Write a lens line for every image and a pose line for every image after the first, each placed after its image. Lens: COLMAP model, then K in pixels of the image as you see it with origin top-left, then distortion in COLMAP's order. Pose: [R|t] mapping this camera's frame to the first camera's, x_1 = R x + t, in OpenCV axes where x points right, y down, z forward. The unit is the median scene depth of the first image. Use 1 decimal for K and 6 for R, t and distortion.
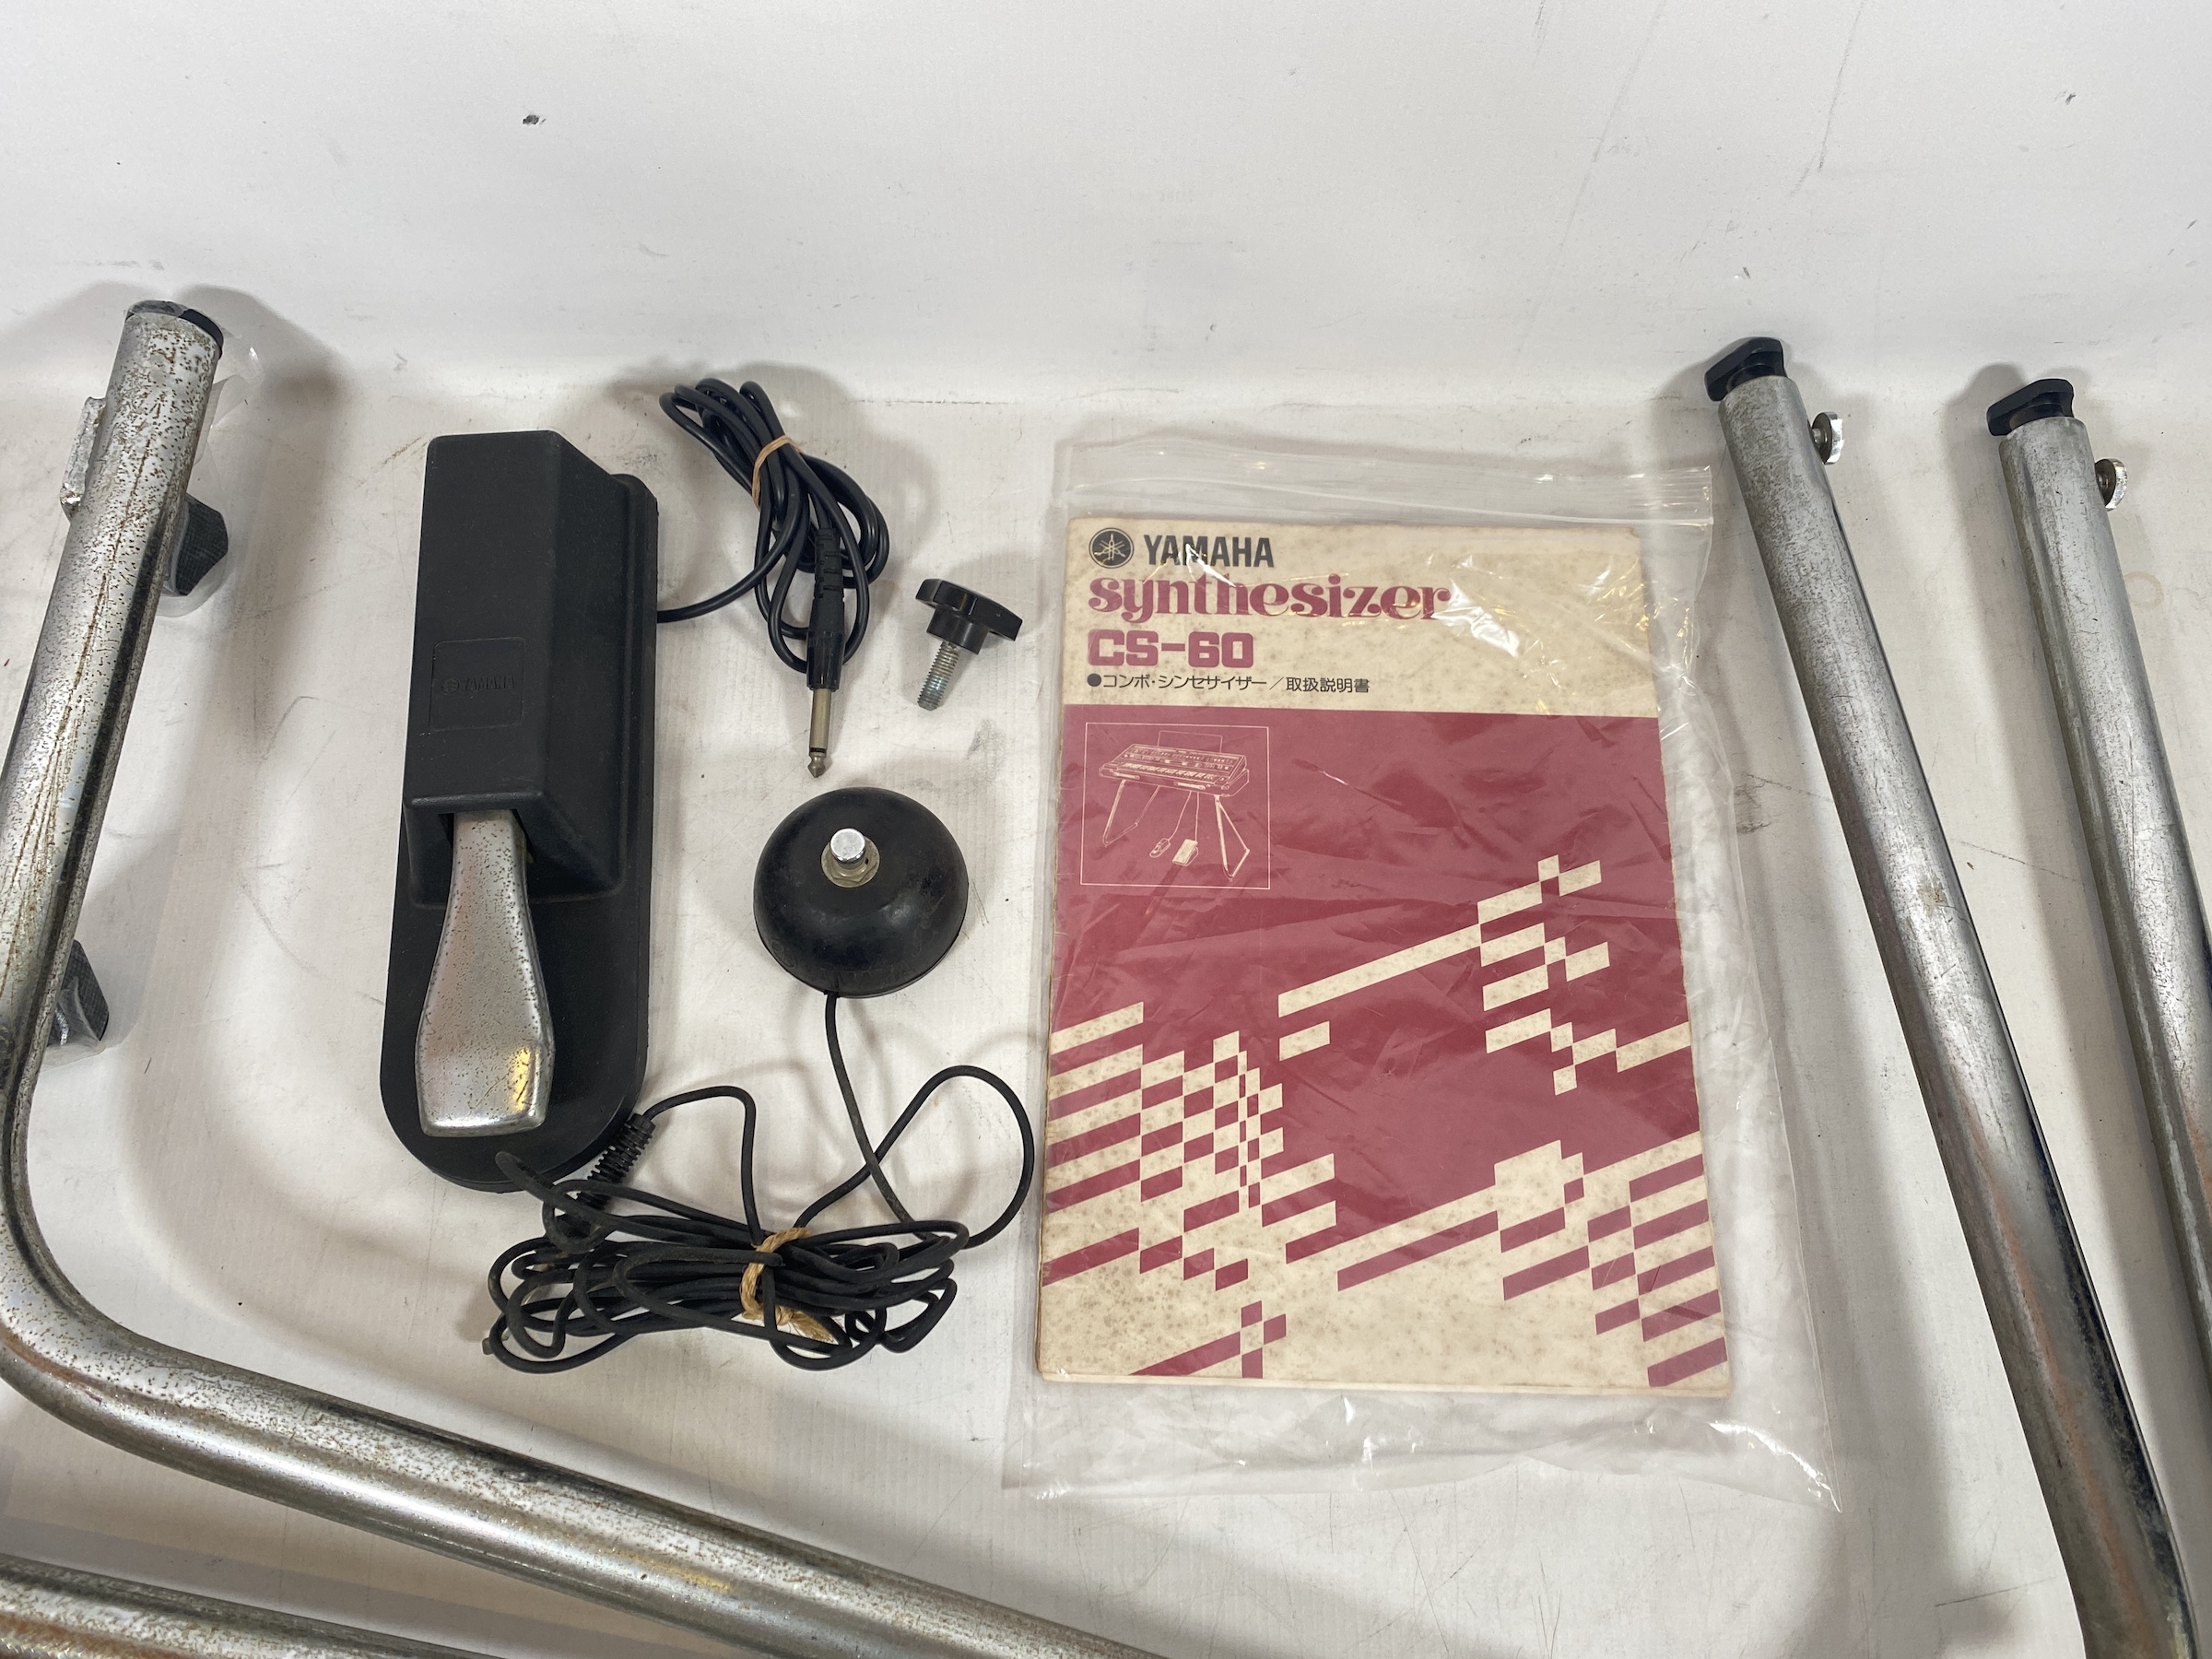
lens RADIAL K [[1659.7, 0, 1112.0], [0, 1659.7, 744.6], [0, 0, 1]] dist [0.016800, -0.004897]
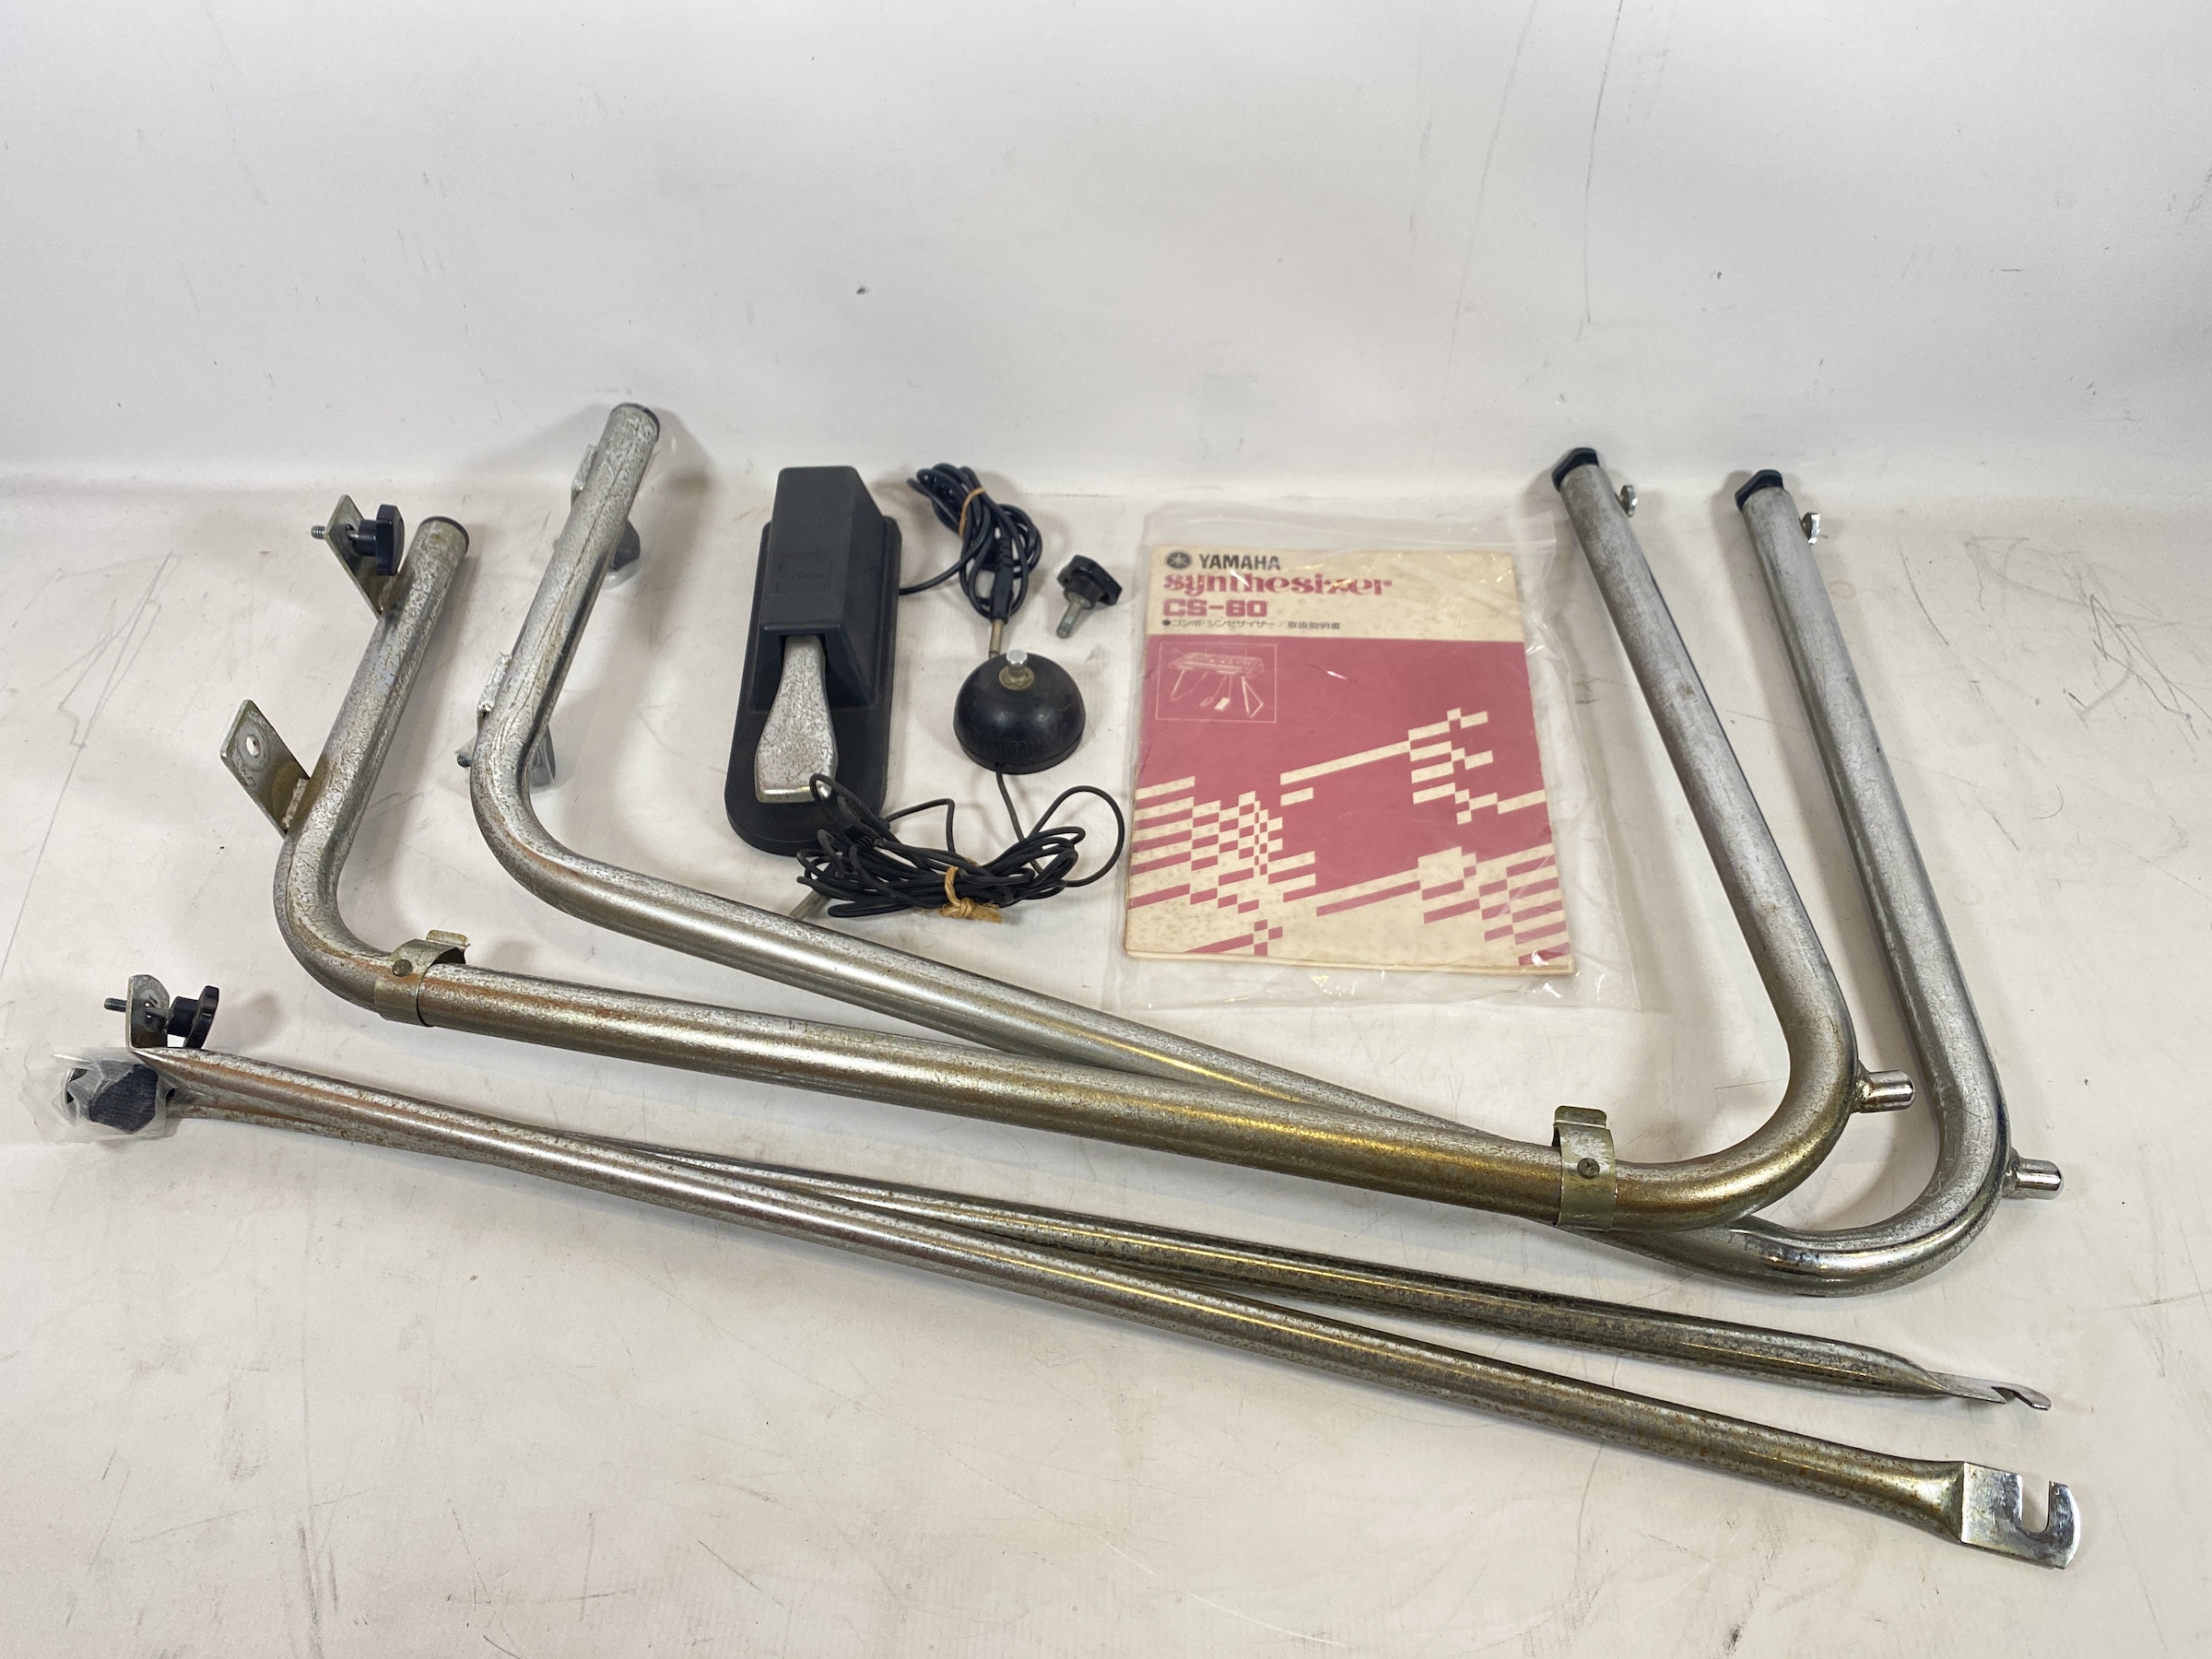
lens RADIAL K [[1652.6, 0, 1093.3], [0, 1652.6, 830.6], [0, 0, 1]] dist [0.084204, -0.176837]
pose [[0.998344, 0.012753, -0.056094, 0.011064], [-0.030233, 0.945904, -0.323036, 0.702313], [0.048940, 0.324197, 0.944723, -0.470584]]
